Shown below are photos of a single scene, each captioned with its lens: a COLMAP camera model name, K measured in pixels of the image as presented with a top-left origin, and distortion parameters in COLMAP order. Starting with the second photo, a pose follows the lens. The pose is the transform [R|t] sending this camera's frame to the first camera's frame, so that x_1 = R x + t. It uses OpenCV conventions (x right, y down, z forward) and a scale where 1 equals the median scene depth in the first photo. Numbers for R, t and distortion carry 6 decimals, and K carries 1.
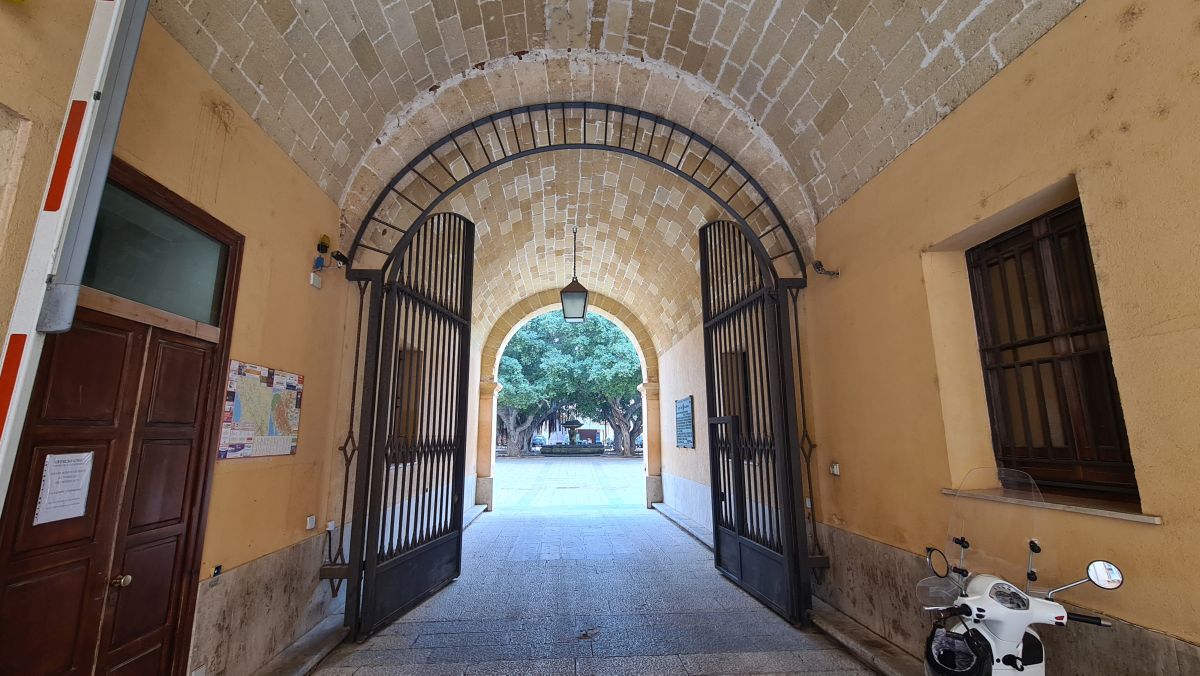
lens RADIAL K [[493.5, 0, 599.0], [0, 493.5, 344.4], [0, 0, 1]] dist [-0.015642, 0.000092]
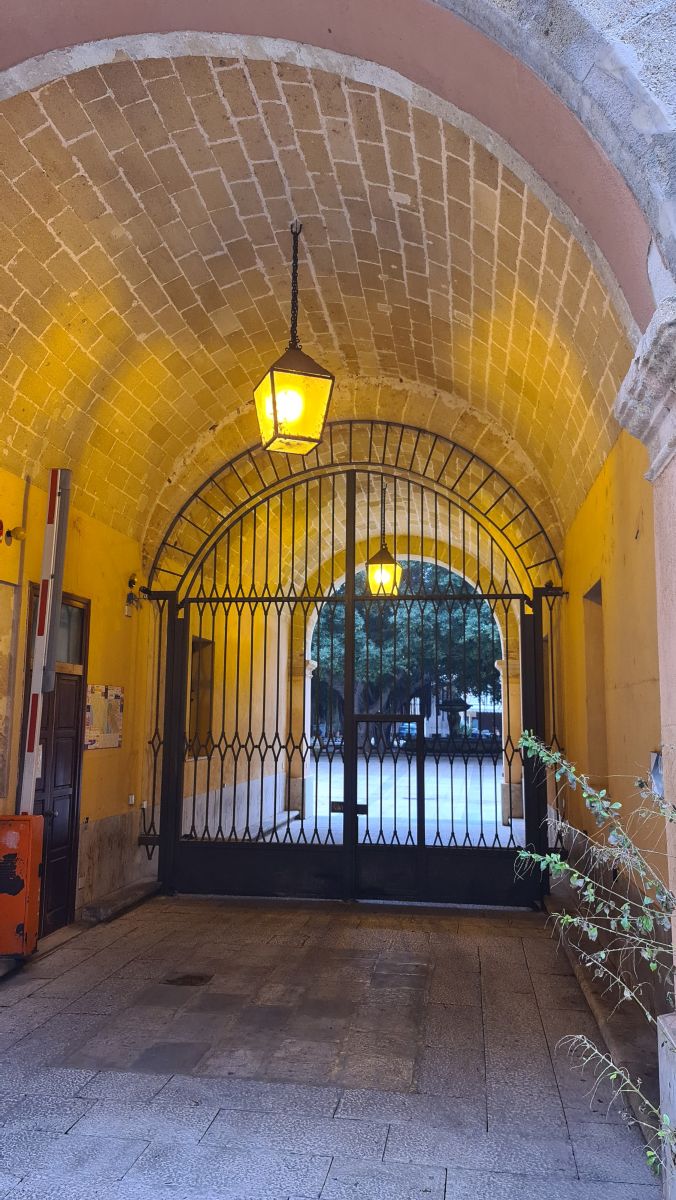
lens RADIAL K [[869.6, 0, 338.0], [0, 869.6, 600.0], [0, 0, 1]] dist [0.001074, 0.000189]
pose [[0.976688, -0.015219, -0.214122, 0.370705], [0.024957, 0.998770, 0.042846, -0.206954], [0.213207, -0.047191, 0.975867, -0.921391]]
